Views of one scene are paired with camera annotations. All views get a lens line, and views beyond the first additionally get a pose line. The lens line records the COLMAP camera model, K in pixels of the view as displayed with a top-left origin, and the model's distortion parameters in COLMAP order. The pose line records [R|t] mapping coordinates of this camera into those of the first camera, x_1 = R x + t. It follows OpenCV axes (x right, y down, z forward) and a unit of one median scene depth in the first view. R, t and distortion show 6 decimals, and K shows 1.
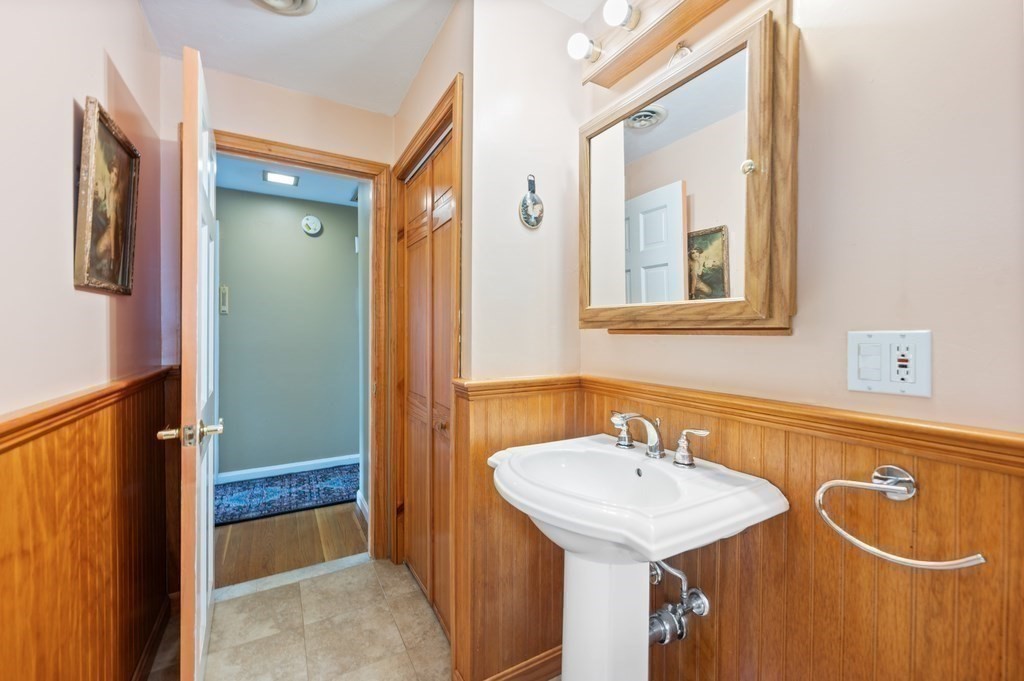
lens RADIAL K [[410.0, 0, 512.1], [0, 410.0, 337.7], [0, 0, 1]] dist [0.000287, 0.000055]
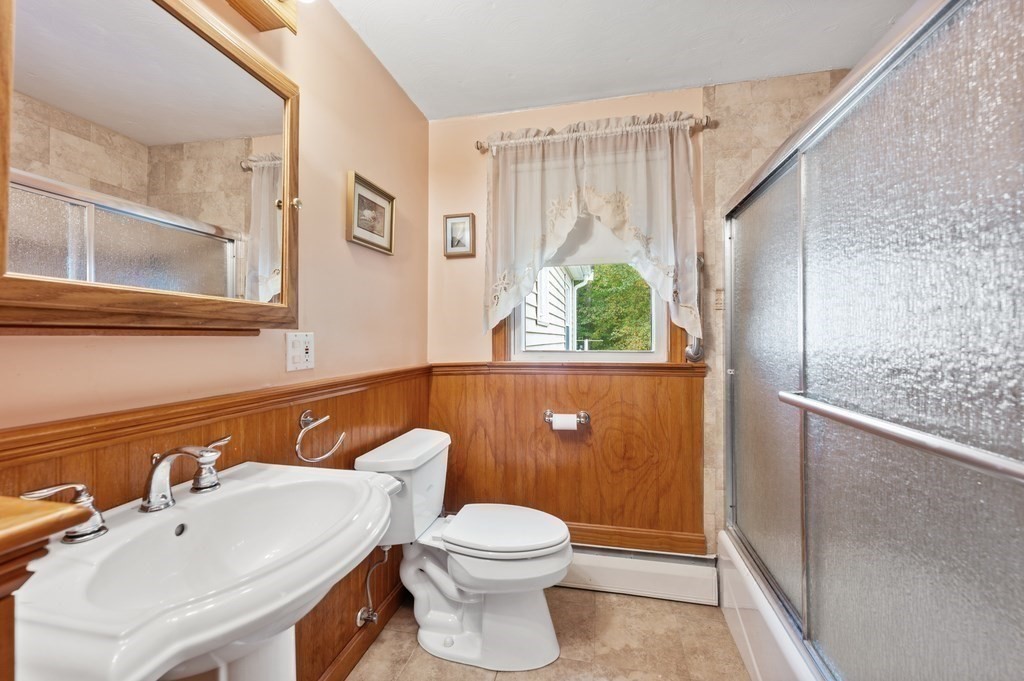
lens RADIAL K [[410.0, 0, 513.3], [0, 410.0, 335.3], [0, 0, 1]] dist [0.000287, 0.000055]
pose [[-0.732981, -0.007882, 0.680204, -0.634891], [-0.000693, 0.999941, 0.010840, -0.017758], [-0.680249, 0.007474, -0.732943, 1.200612]]
